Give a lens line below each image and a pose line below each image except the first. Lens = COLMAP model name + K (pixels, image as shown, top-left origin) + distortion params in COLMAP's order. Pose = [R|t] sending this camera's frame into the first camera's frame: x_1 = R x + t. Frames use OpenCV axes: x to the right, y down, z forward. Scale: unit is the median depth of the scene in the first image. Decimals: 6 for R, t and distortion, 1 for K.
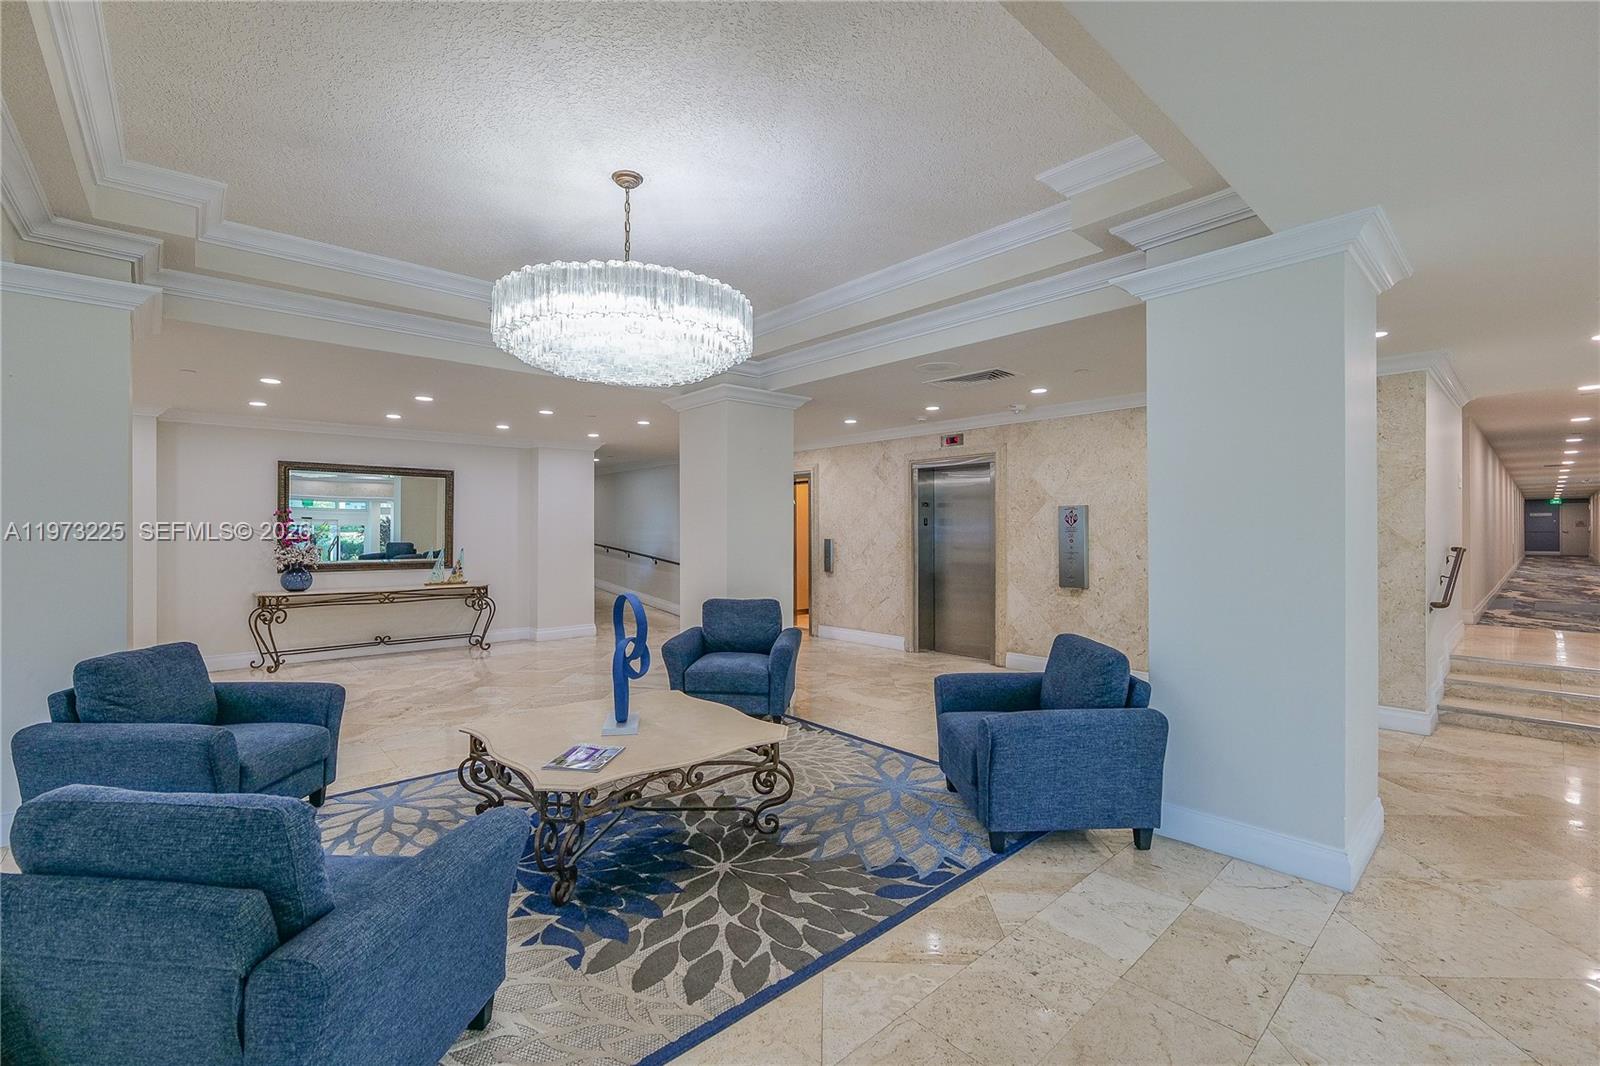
lens RADIAL K [[684.9, 0, 830.1], [0, 684.9, 537.4], [0, 0, 1]] dist [-0.010156, -0.000234]
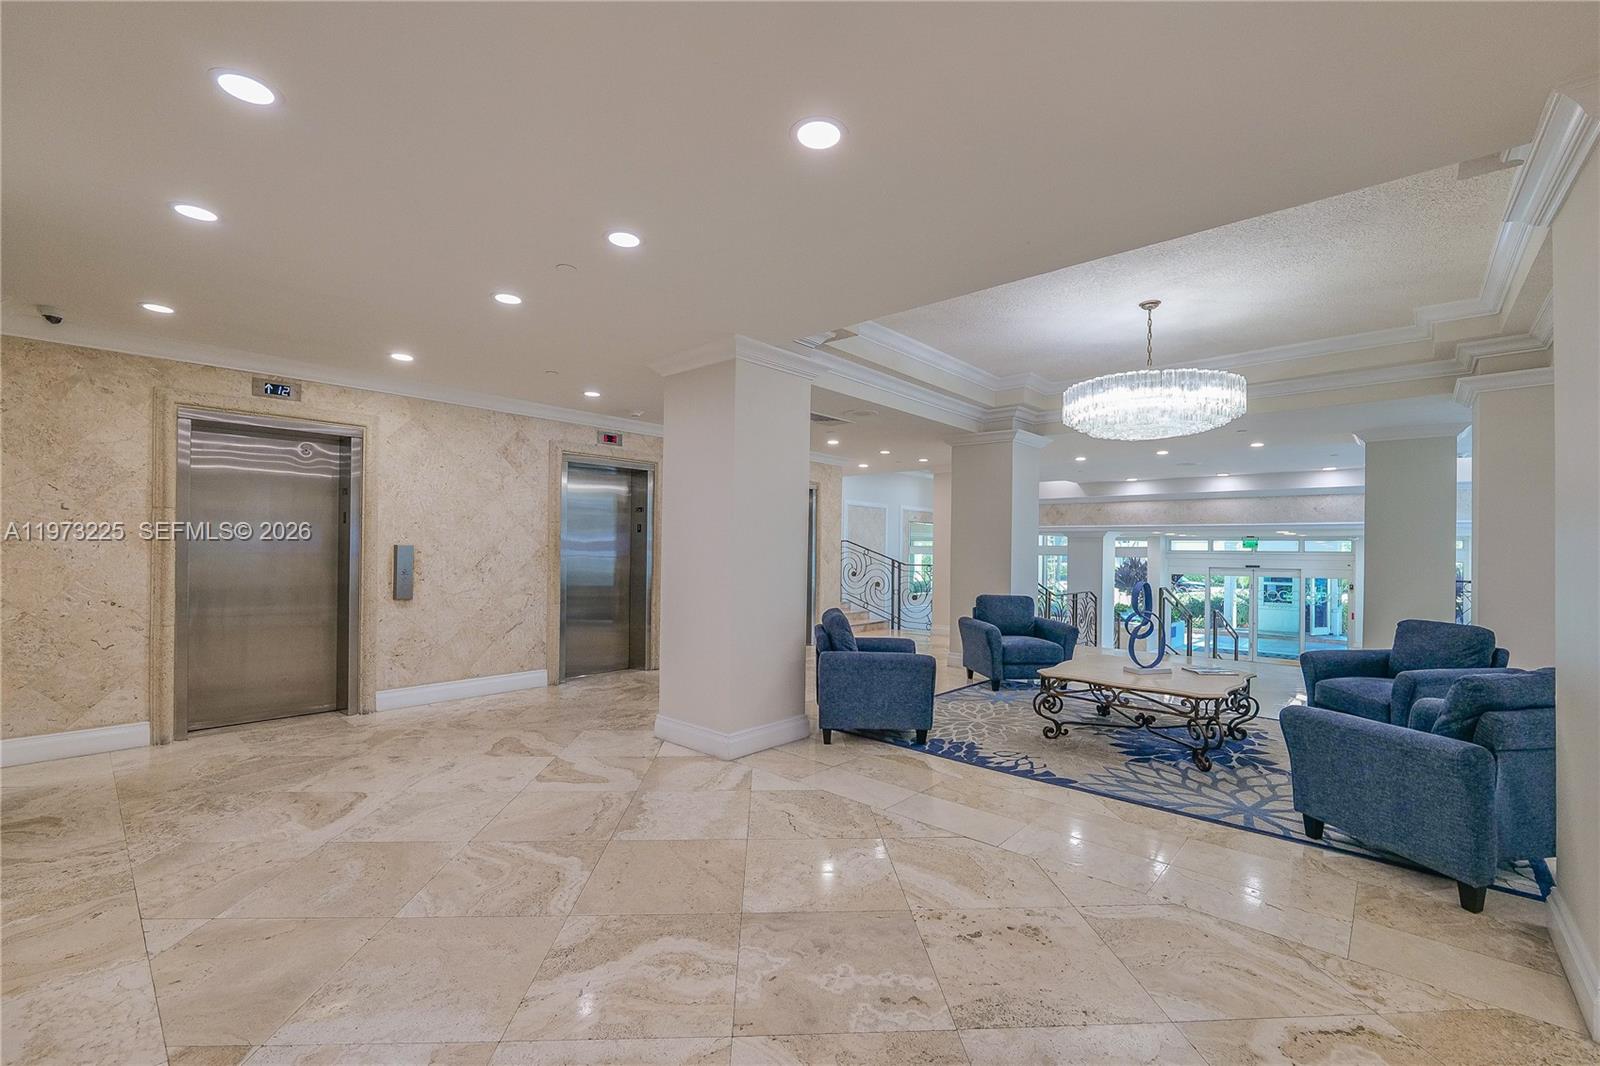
lens RADIAL K [[669.1, 0, 795.8], [0, 669.1, 560.3], [0, 0, 1]] dist [-0.008106, -0.000345]
pose [[-0.078395, -0.016961, 0.996778, -0.739361], [-0.004600, 0.999851, 0.016651, 0.004788], [-0.996912, -0.003280, -0.078462, 0.823640]]
